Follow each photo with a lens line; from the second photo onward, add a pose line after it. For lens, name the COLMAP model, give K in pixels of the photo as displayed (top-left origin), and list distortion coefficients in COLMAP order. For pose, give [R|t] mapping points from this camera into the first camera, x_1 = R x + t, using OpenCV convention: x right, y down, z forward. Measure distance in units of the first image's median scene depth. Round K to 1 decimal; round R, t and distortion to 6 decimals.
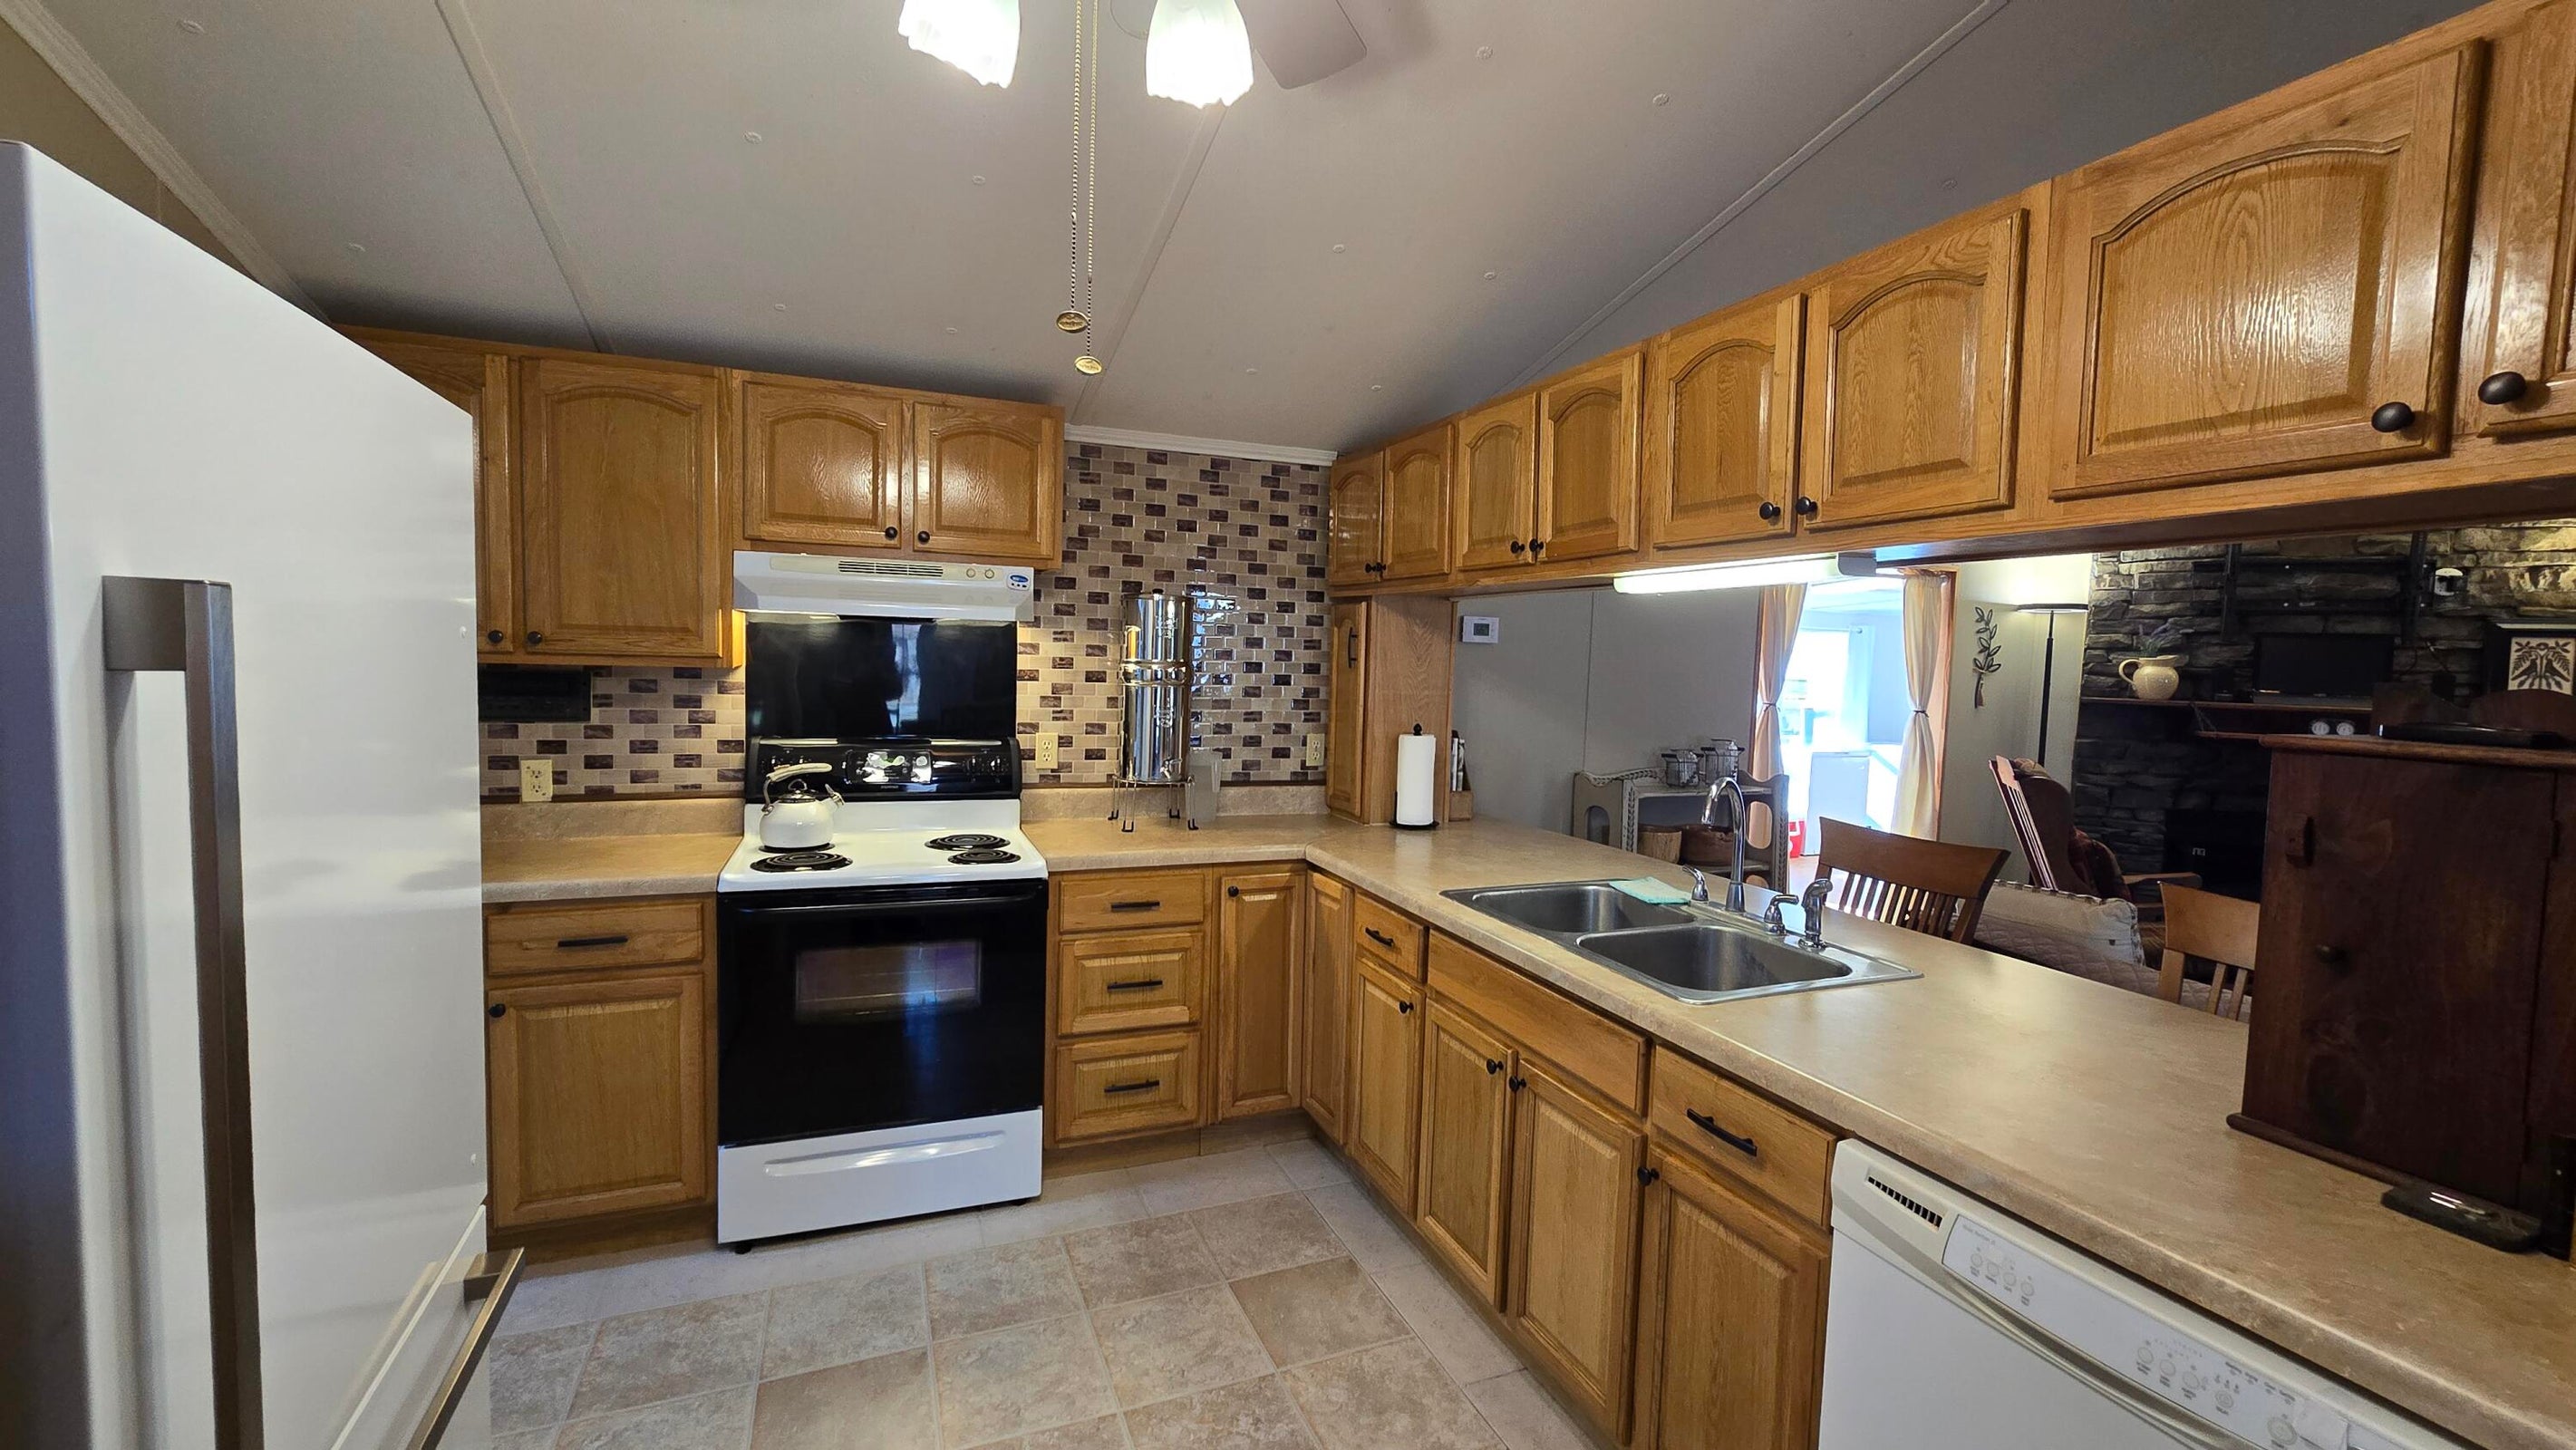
lens RADIAL K [[1051.9, 0, 1303.4], [0, 1051.9, 719.1], [0, 0, 1]] dist [0.001403, 0.001349]
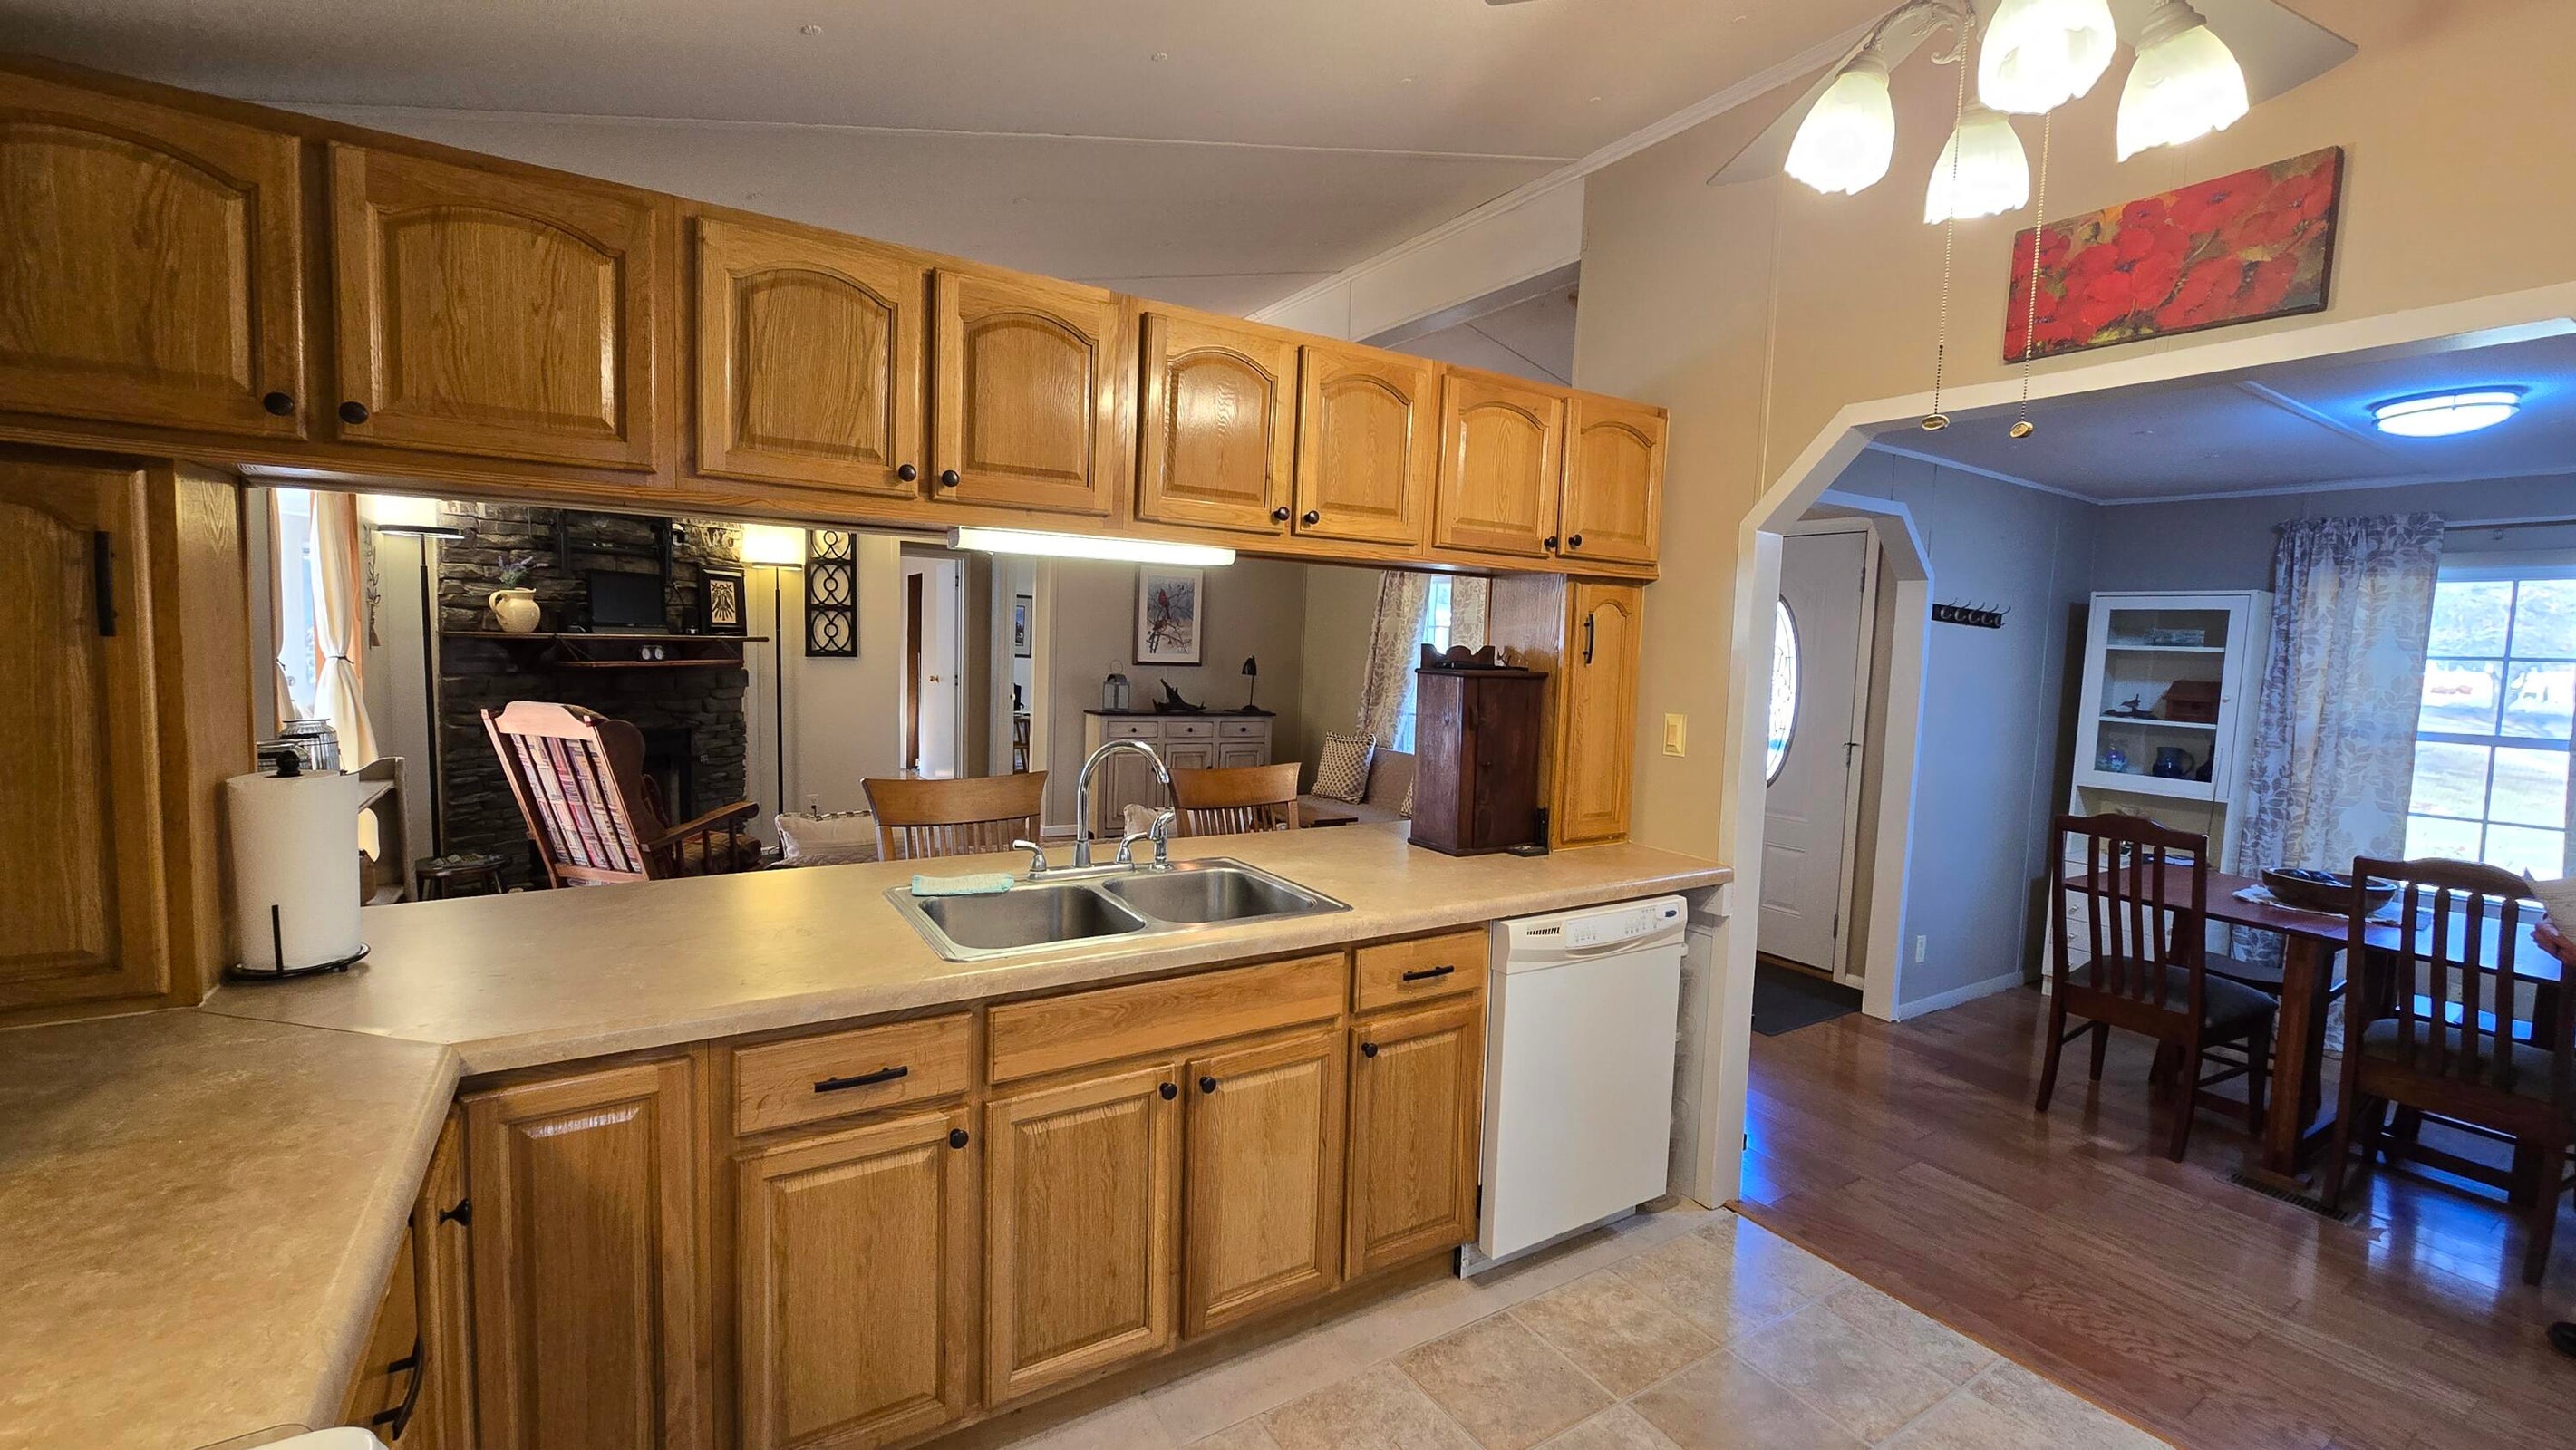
lens RADIAL K [[1051.9, 0, 1282.5], [0, 1051.9, 720.4], [0, 0, 1]] dist [0.001403, 0.001349]
pose [[-0.164876, -0.114020, 0.979702, -0.524631], [0.022234, 0.992614, 0.119264, -0.068882], [-0.986064, 0.041446, -0.161124, 0.798394]]
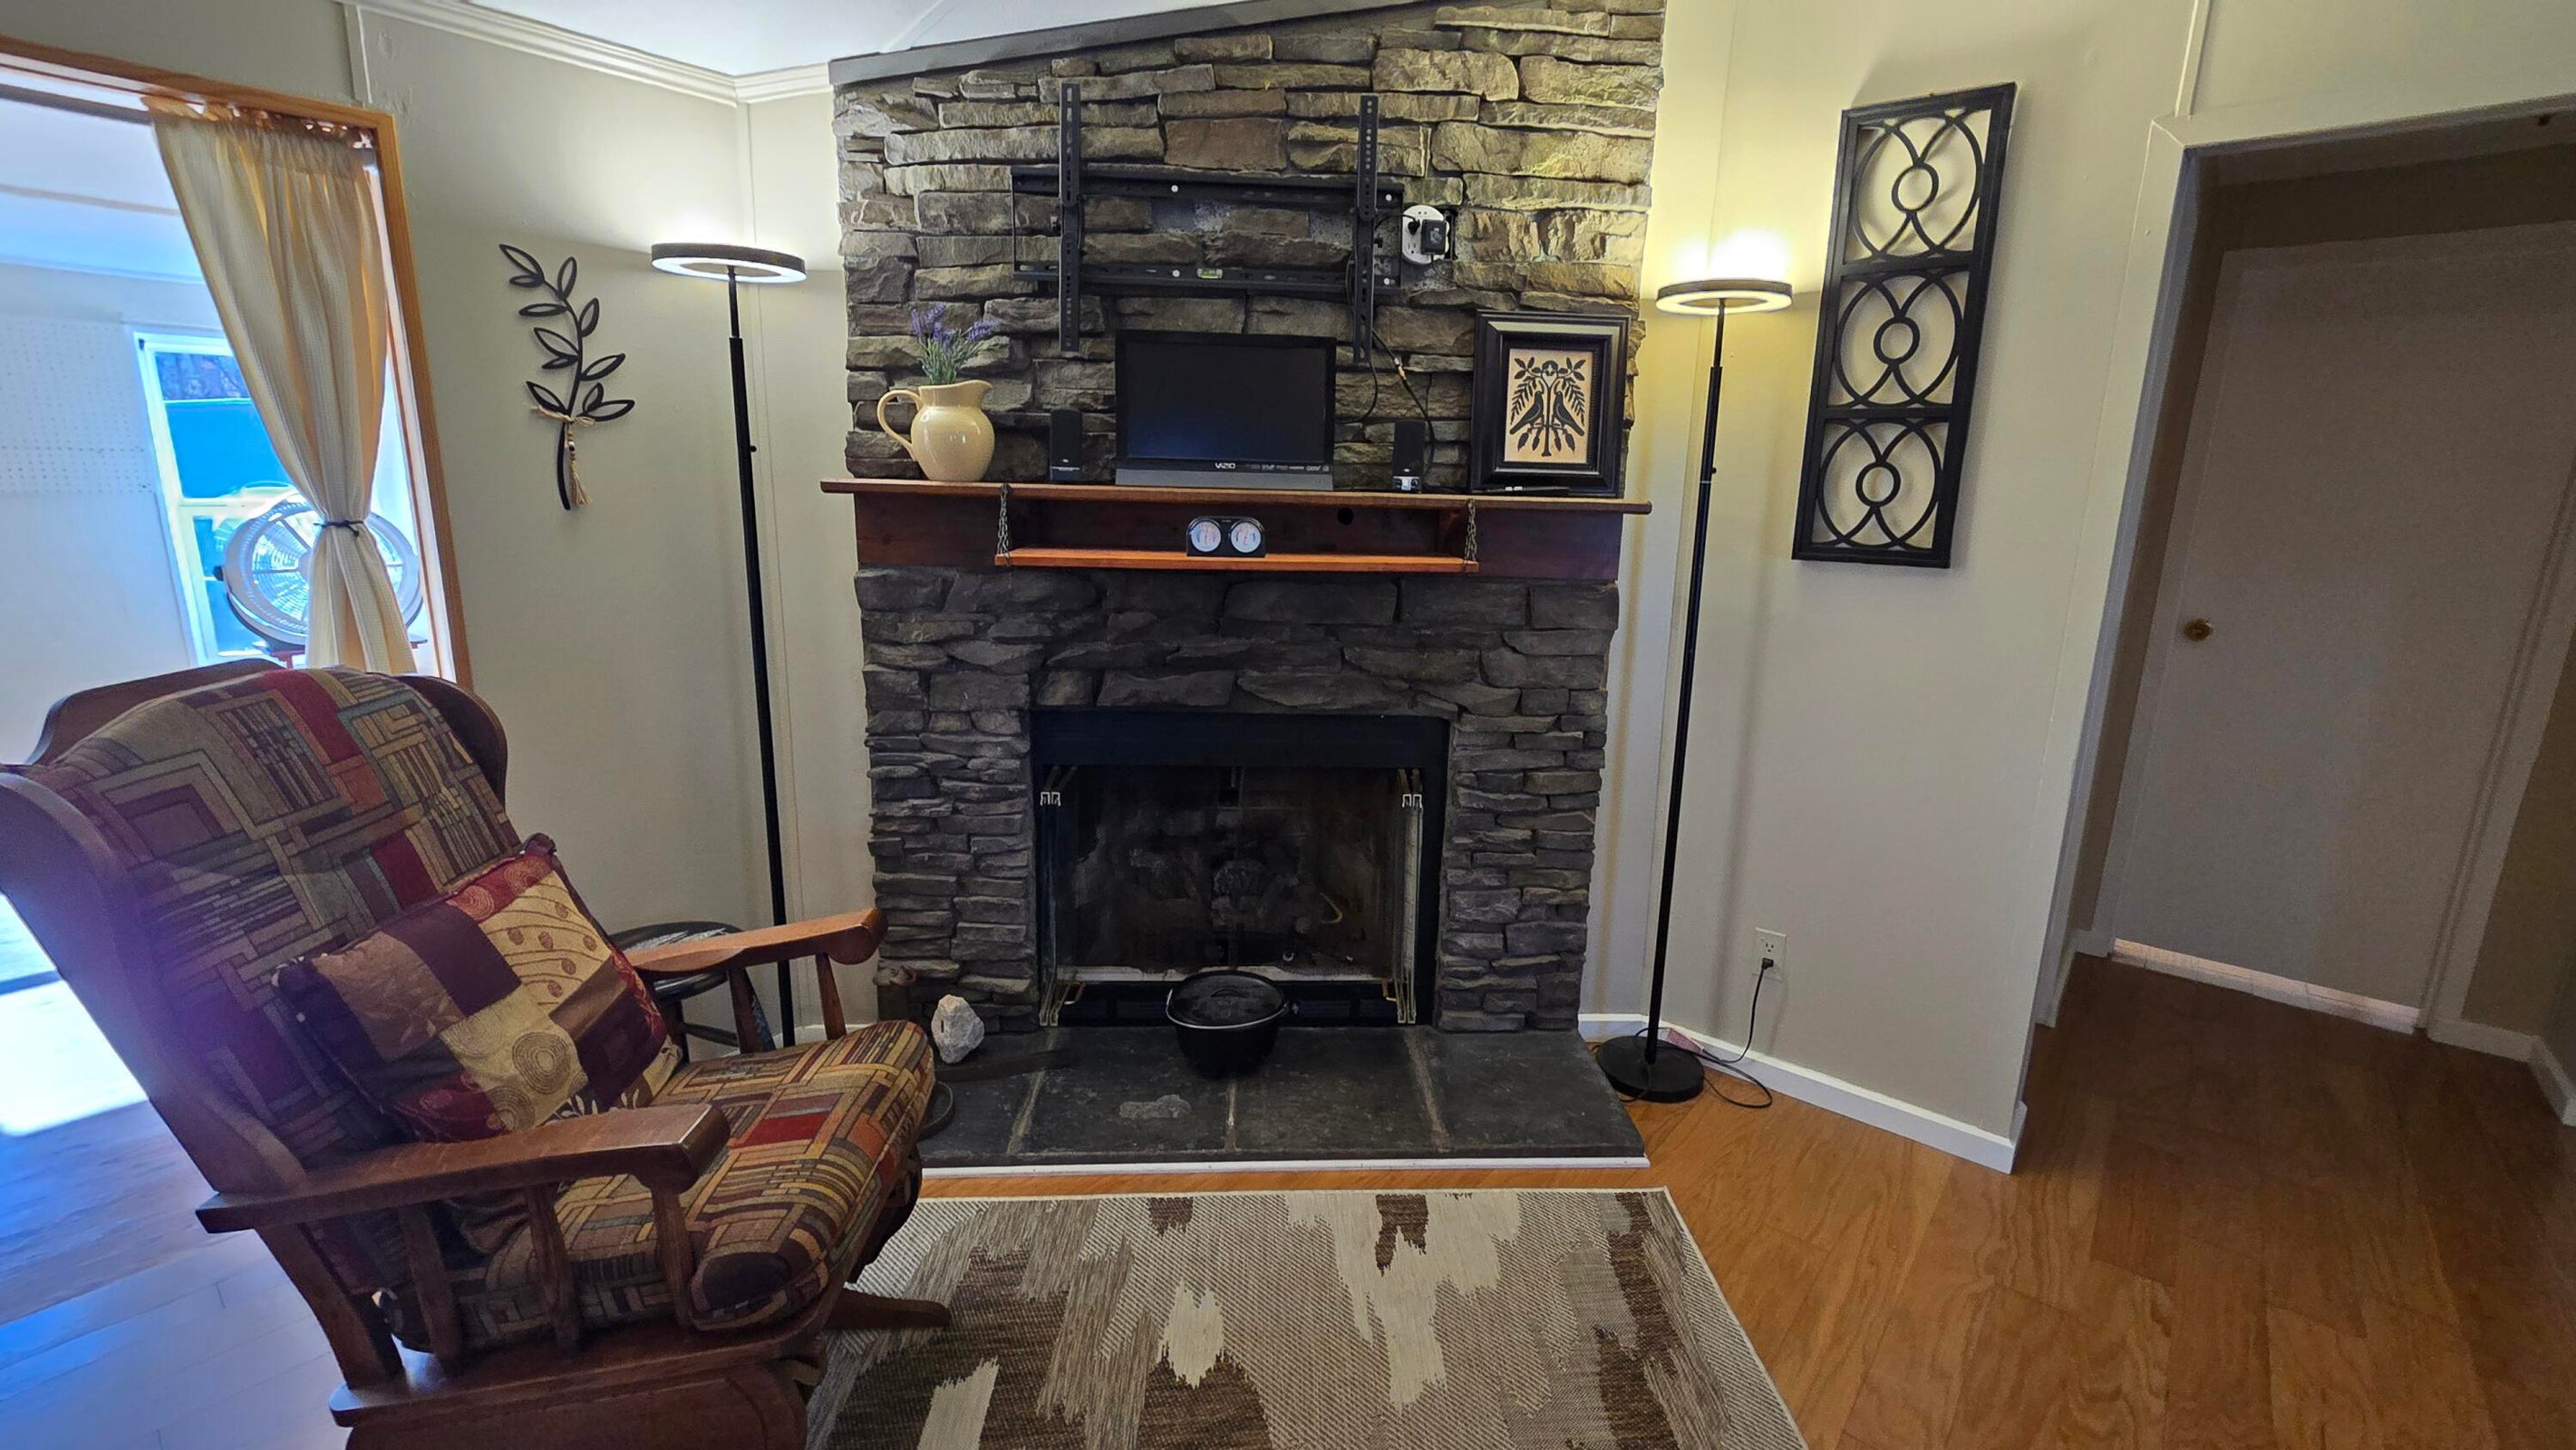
lens RADIAL K [[1087.5, 0, 1328.8], [0, 1087.5, 702.2], [0, 0, 1]] dist [-0.000358, 0.000675]
pose [[0.878409, -0.110508, 0.464958, 1.270547], [0.031030, 0.984034, 0.175255, -0.003646], [-0.476902, -0.139517, 0.867813, 0.879365]]
